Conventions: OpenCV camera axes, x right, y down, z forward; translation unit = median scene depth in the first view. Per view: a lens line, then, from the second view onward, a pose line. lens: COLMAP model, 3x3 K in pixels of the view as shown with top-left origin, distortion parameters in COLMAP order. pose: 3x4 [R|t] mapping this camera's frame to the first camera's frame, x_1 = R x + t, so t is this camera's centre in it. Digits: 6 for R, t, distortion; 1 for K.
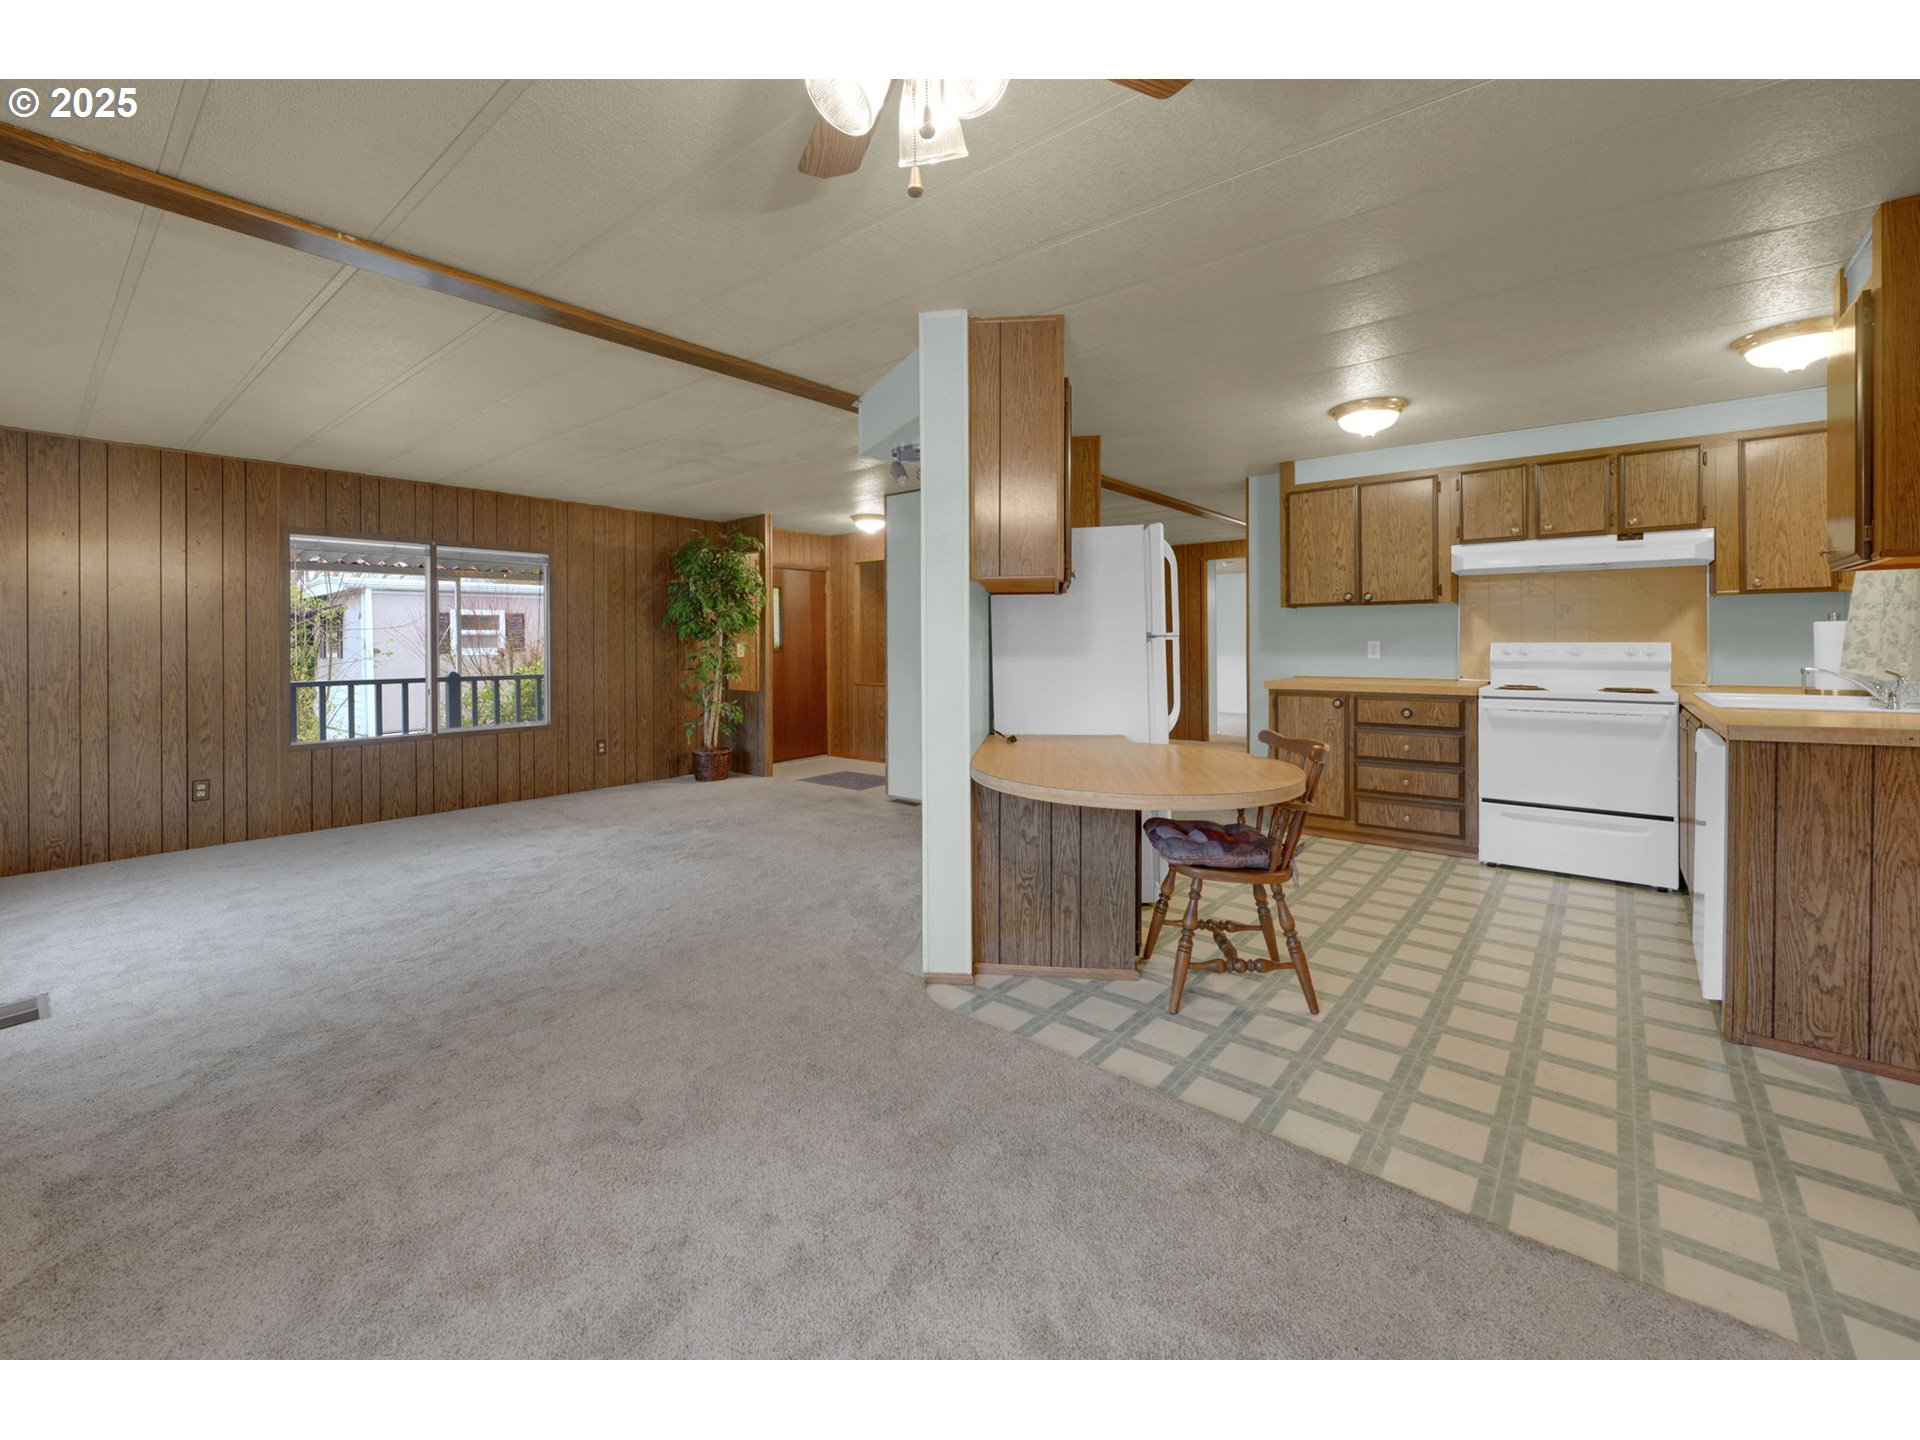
lens RADIAL K [[788.7, 0, 947.6], [0, 788.7, 644.5], [0, 0, 1]] dist [0.002313, -0.000270]
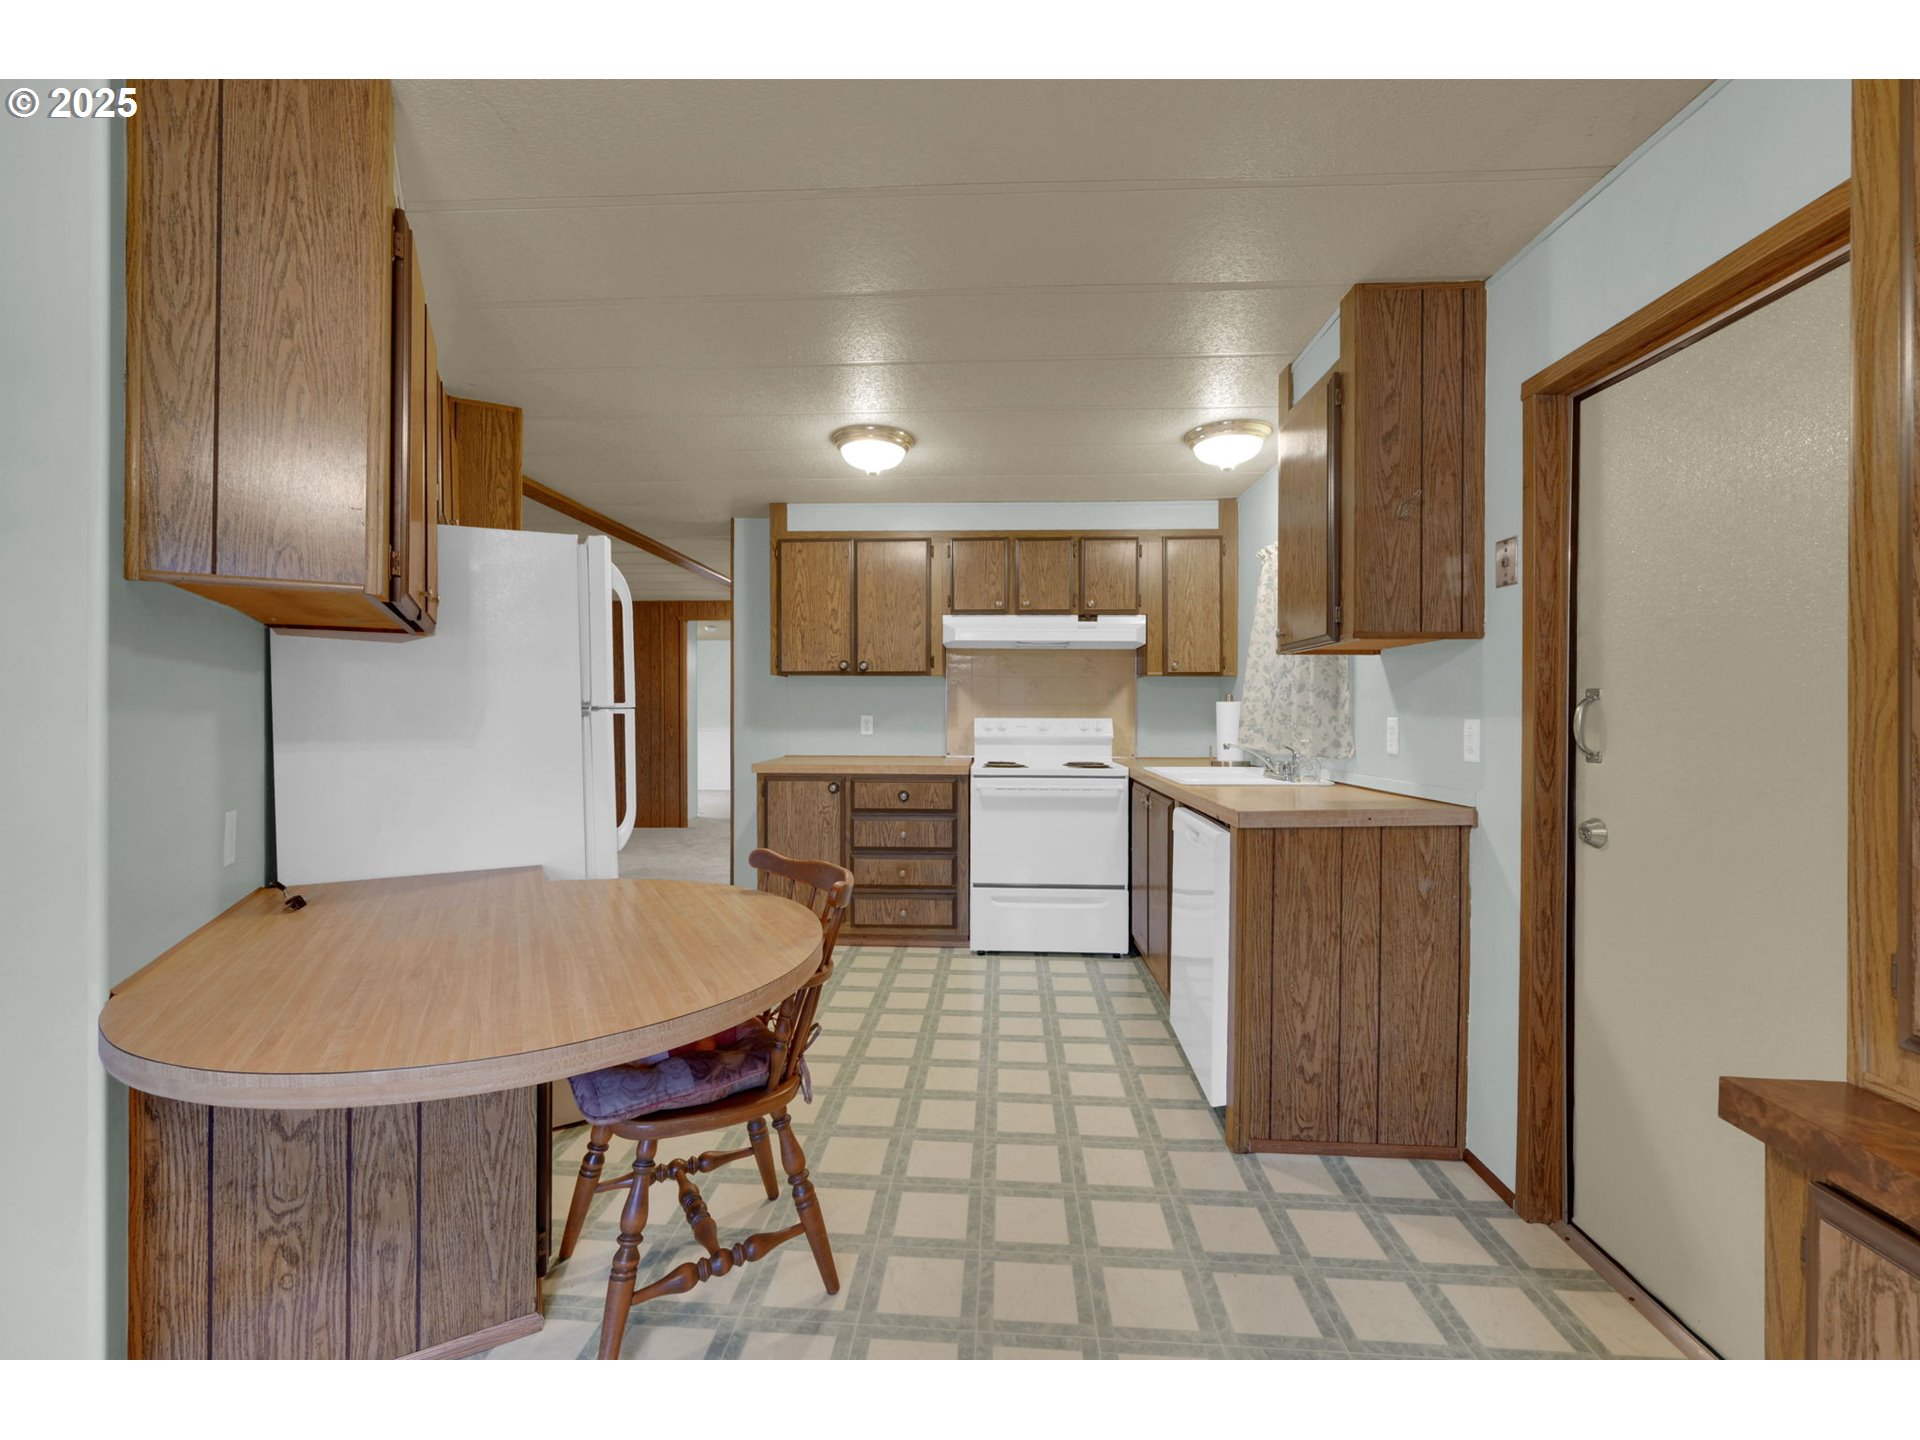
lens RADIAL K [[771.8, 0, 956.4], [0, 771.8, 717.4], [0, 0, 1]] dist [-0.001442, -0.000203]
pose [[0.796677, 0.003367, 0.604395, 0.093142], [-0.005398, 0.999984, 0.001545, -0.004476], [-0.604381, -0.004493, 0.796683, 0.252348]]
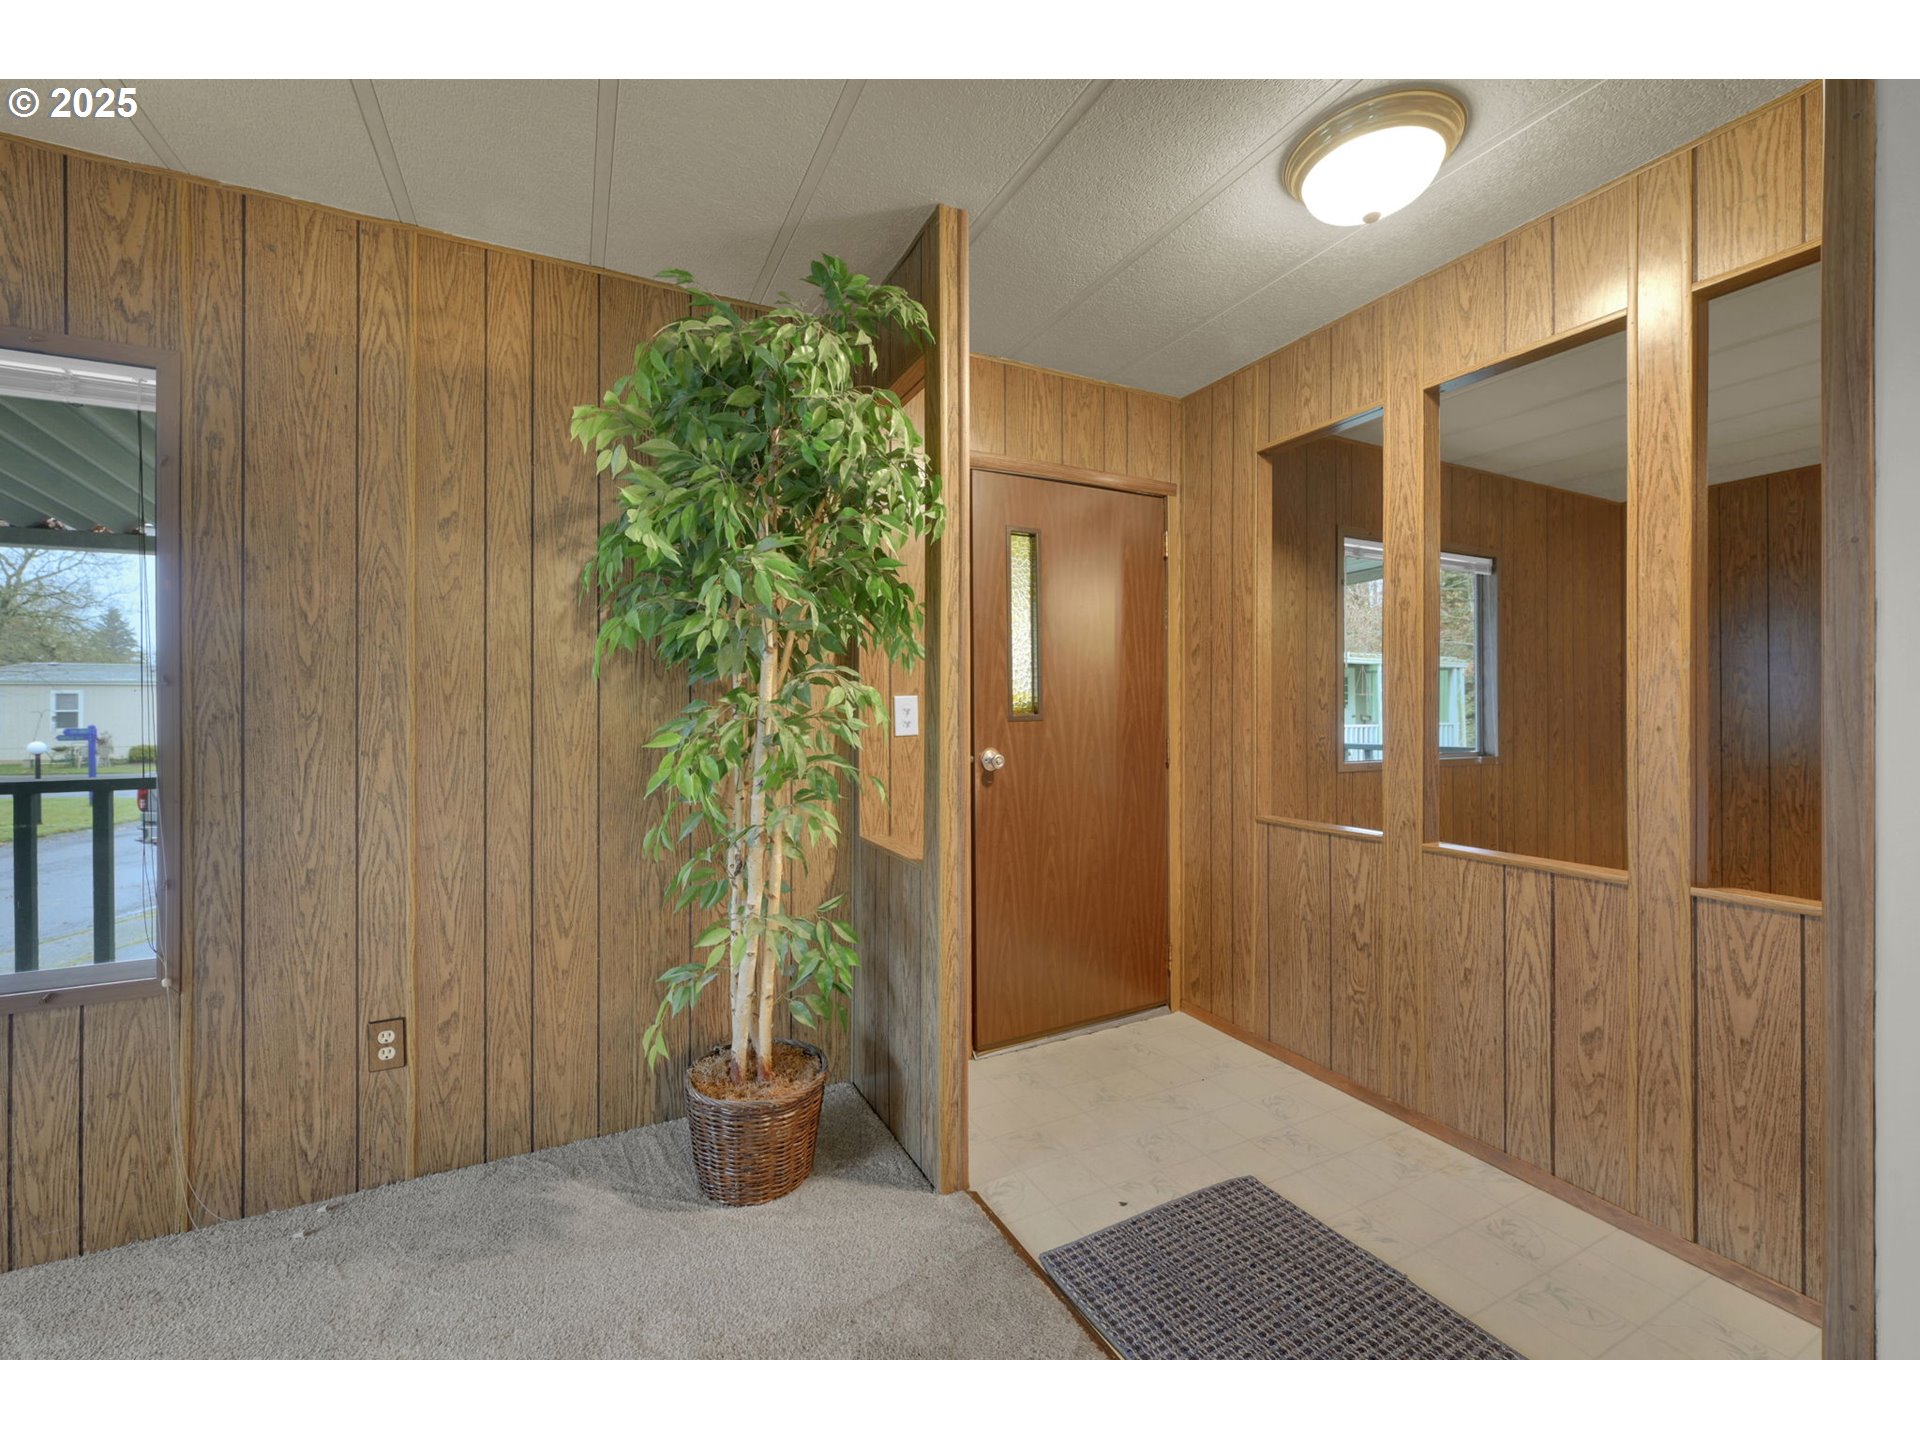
lens RADIAL K [[769.3, 0, 936.3], [0, 769.3, 705.3], [0, 0, 1]] dist [-0.003191, 0.000151]
pose [[0.908887, 0.005956, -0.417000, -0.201856], [-0.005244, 0.999982, 0.002854, 0.003861], [0.417009, -0.000407, 0.908902, 1.243837]]
